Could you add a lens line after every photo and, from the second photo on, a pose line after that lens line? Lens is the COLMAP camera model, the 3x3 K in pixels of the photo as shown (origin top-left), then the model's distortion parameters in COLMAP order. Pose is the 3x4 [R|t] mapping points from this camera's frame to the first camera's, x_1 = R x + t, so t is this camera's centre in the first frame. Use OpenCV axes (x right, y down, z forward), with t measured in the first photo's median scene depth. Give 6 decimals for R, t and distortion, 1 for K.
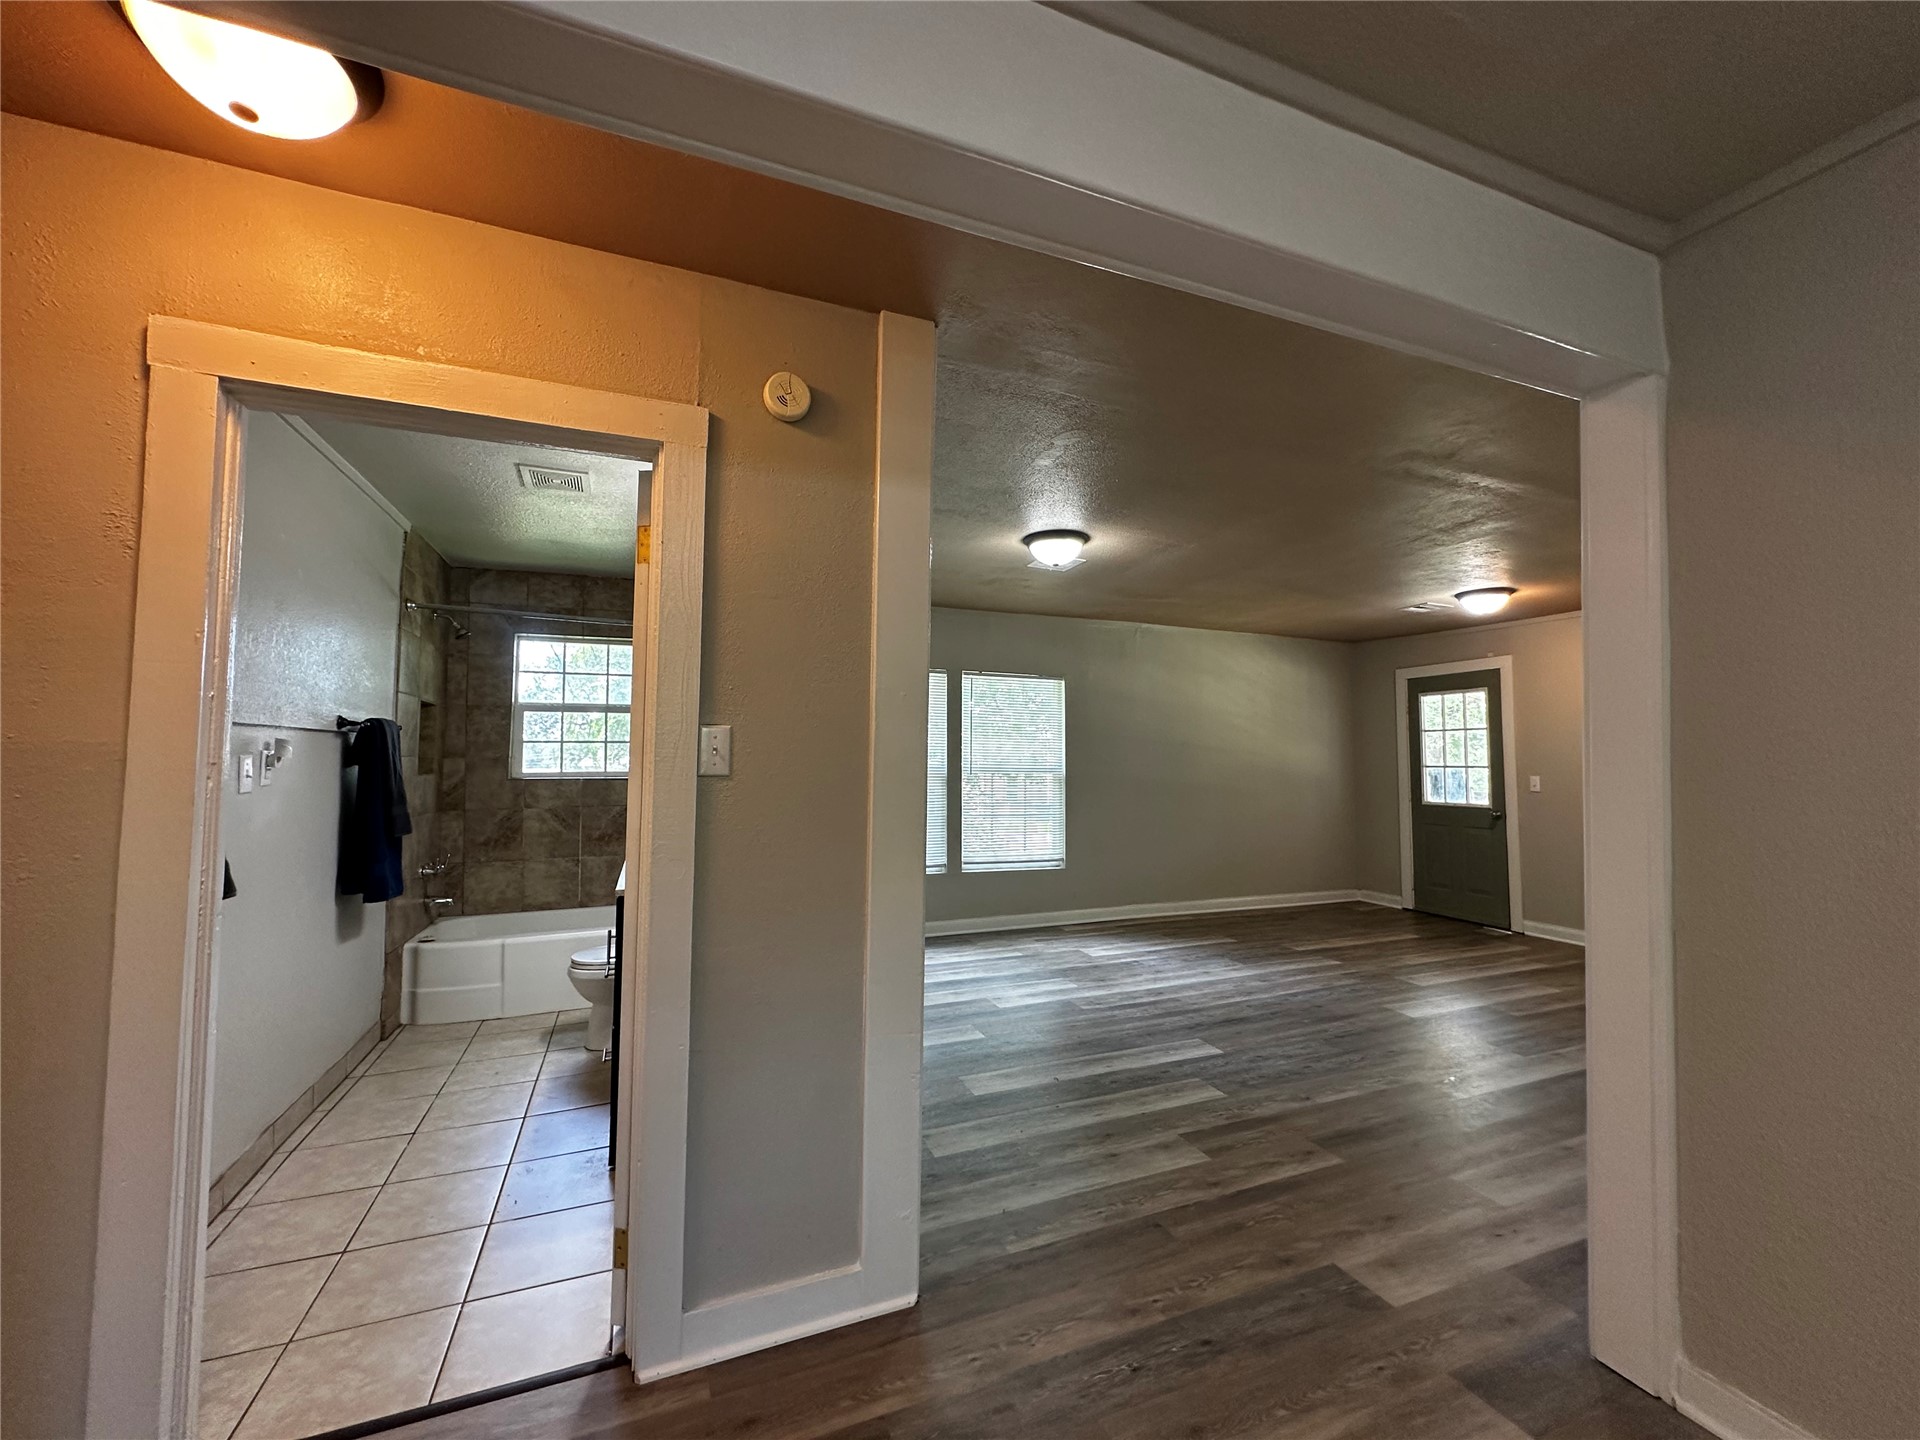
lens RADIAL K [[766.0, 0, 959.1], [0, 766.0, 724.0], [0, 0, 1]] dist [-0.002419, 0.000457]
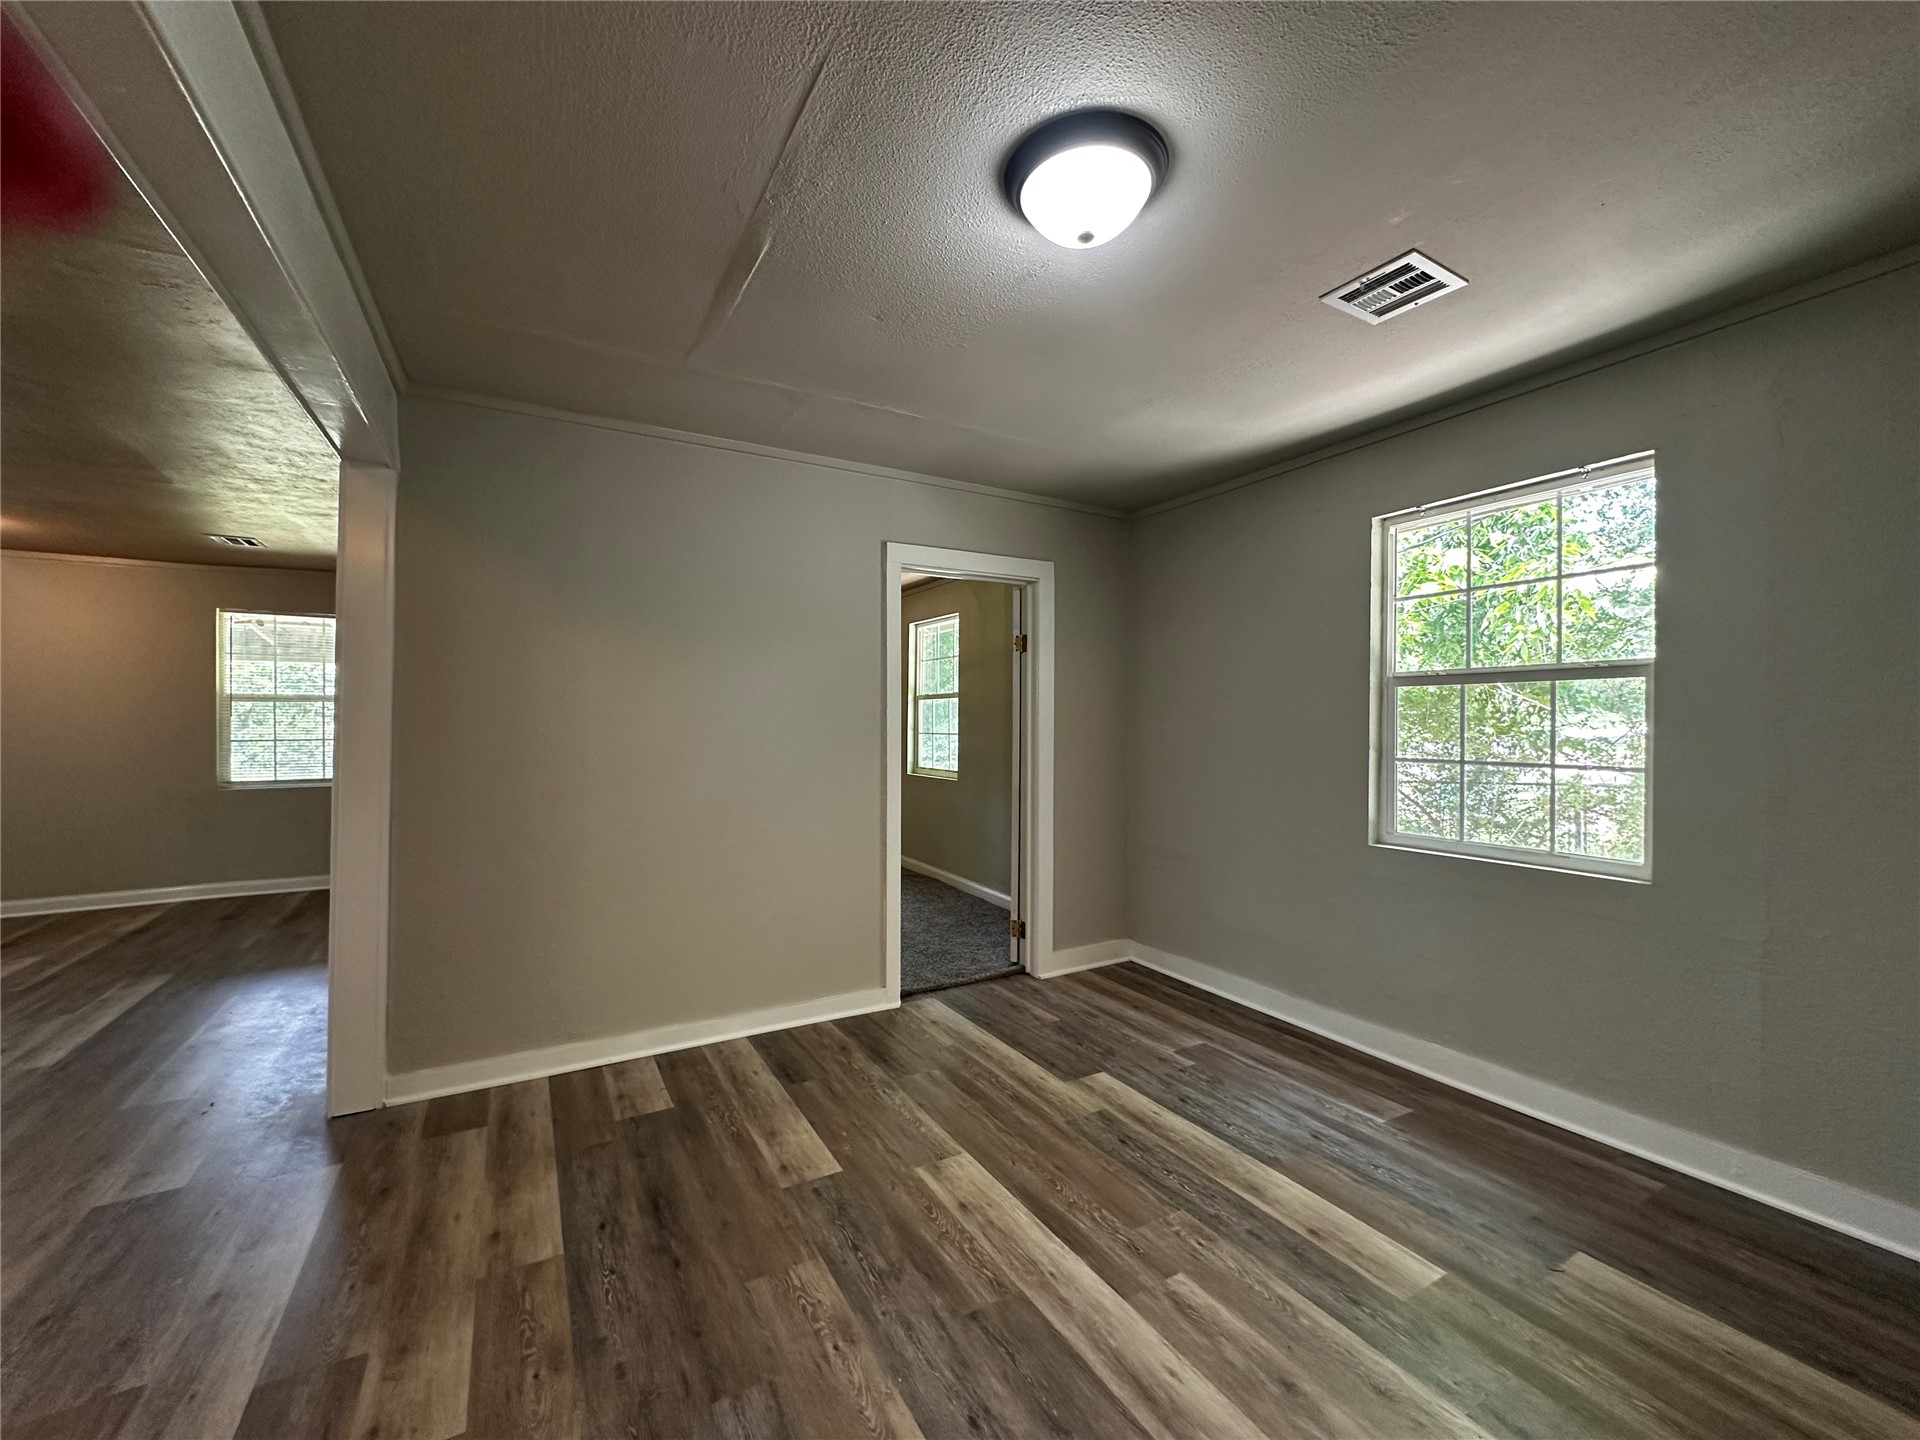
lens RADIAL K [[766.7, 0, 959.7], [0, 766.7, 723.4], [0, 0, 1]] dist [-0.003466, 0.000936]
pose [[-0.133019, -0.009100, 0.991072, -0.308623], [-0.047346, 0.998875, 0.002817, 0.001753], [-0.989982, -0.046548, -0.133300, 0.010833]]
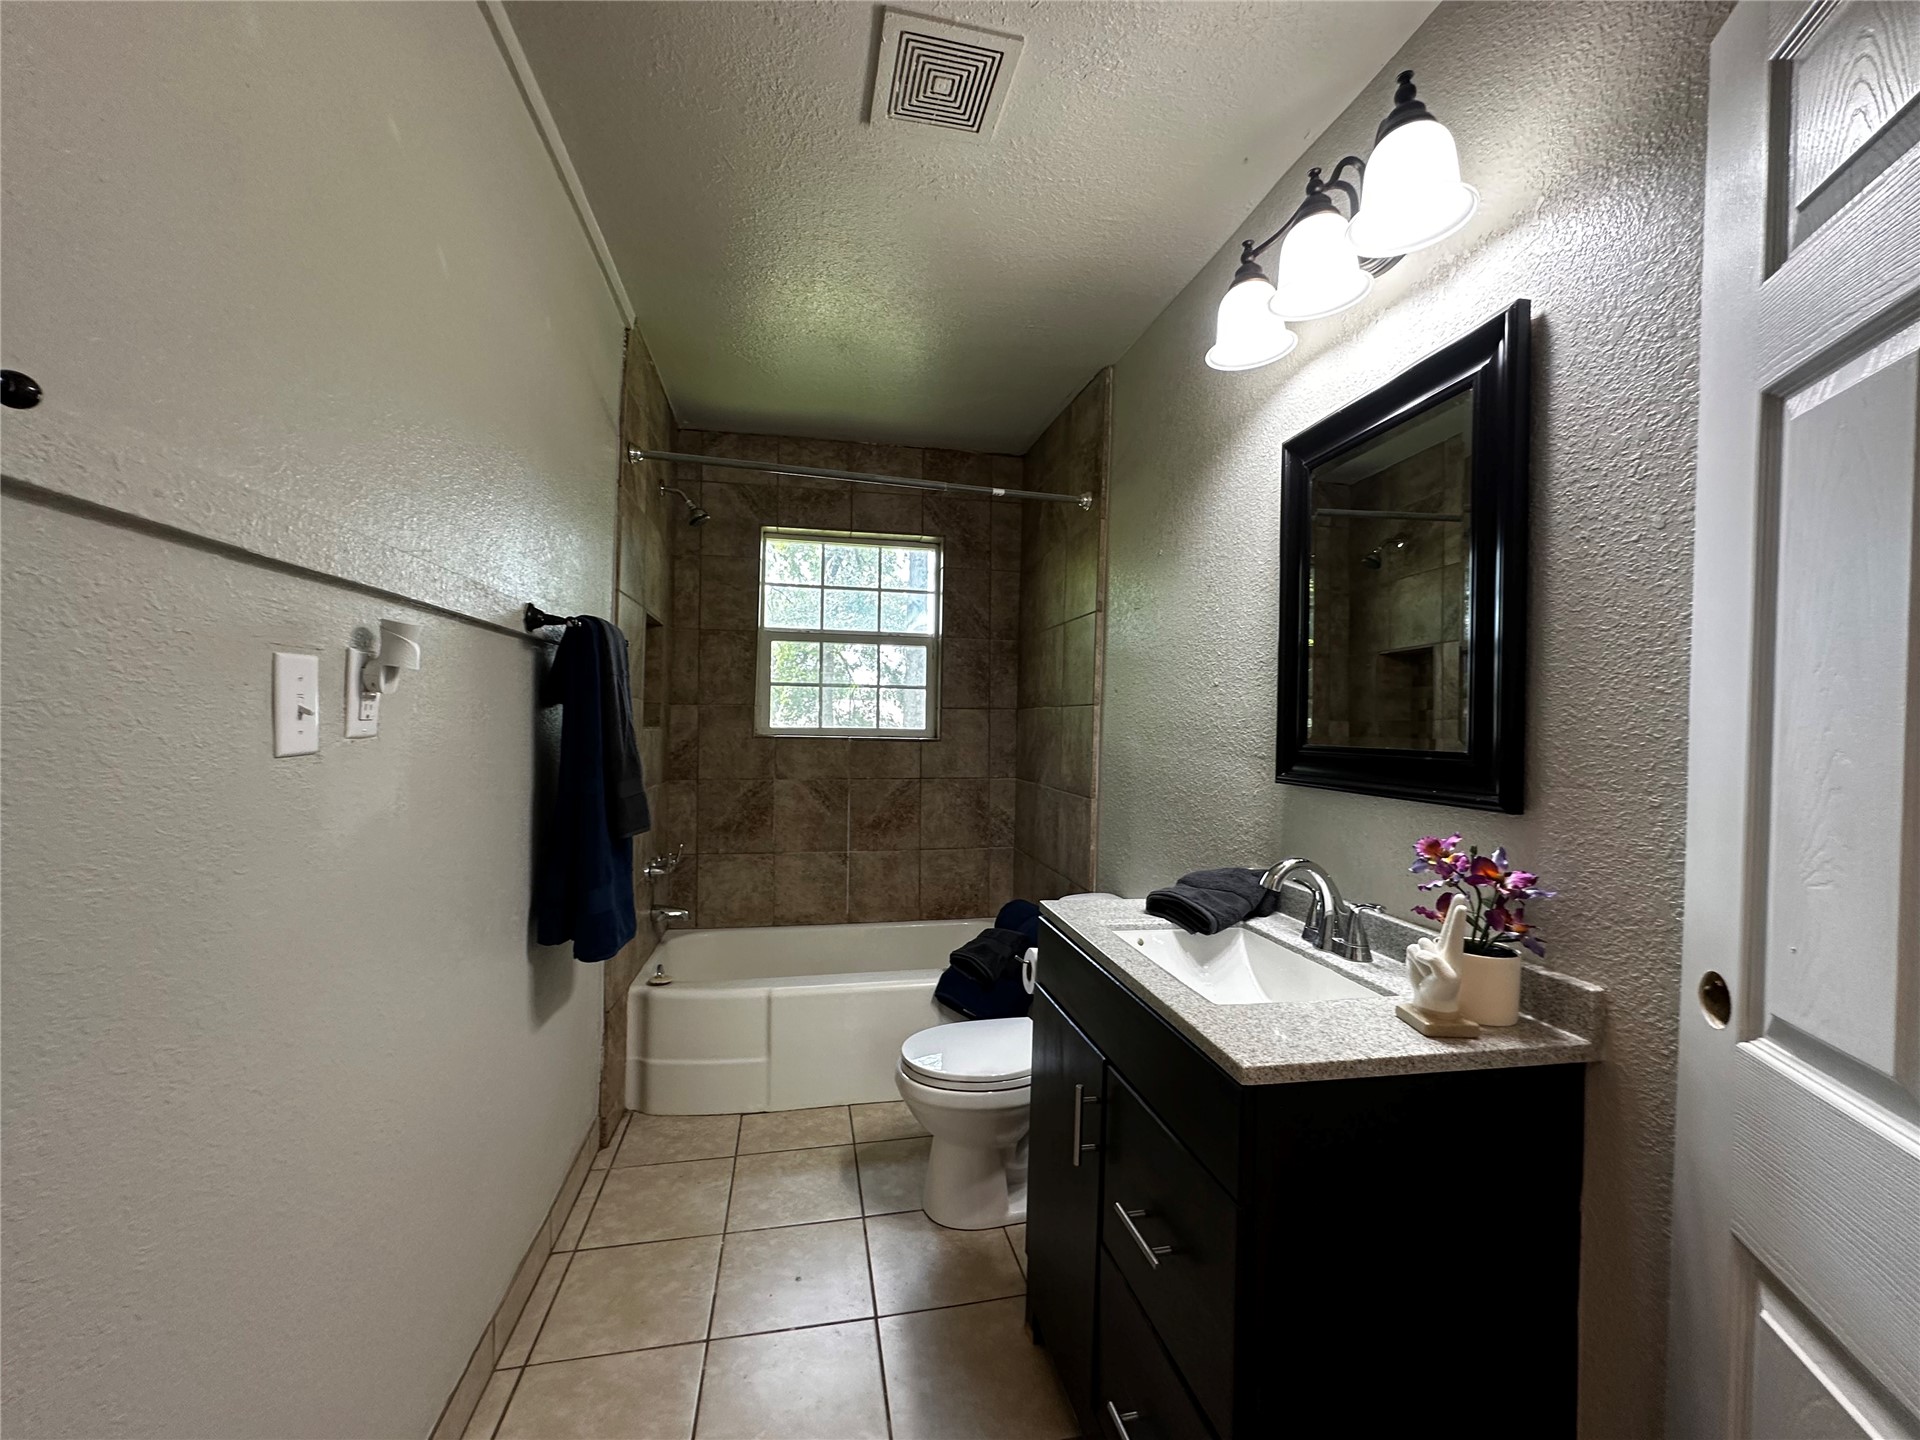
lens RADIAL K [[766.0, 0, 959.1], [0, 766.0, 724.0], [0, 0, 1]] dist [-0.002419, 0.000457]
pose [[0.982554, 0.018924, -0.185011, -0.295703], [-0.010941, 0.998968, 0.044073, 0.029696], [0.185654, -0.041280, 0.981748, 0.375102]]
